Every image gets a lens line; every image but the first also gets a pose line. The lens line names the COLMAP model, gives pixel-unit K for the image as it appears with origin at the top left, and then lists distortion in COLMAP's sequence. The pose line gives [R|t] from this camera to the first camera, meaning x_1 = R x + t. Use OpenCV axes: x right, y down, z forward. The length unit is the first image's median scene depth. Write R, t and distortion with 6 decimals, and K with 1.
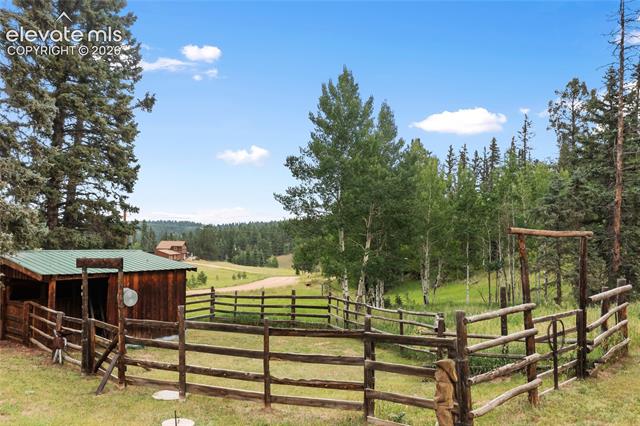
lens RADIAL K [[508.5, 0, 320.0], [0, 508.5, 213.0], [0, 0, 1]] dist [-0.014559, -0.005583]
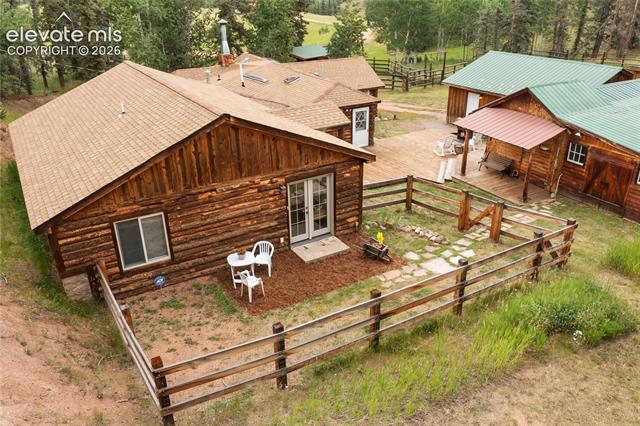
lens RADIAL K [[508.5, 0, 320.0], [0, 508.5, 213.0], [0, 0, 1]] dist [-0.014559, -0.005583]
pose [[0.992162, 0.033861, -0.120282, 0.008398], [0.027280, 0.880668, 0.472947, -0.372426], [0.121943, -0.472522, 0.872842, -1.609215]]
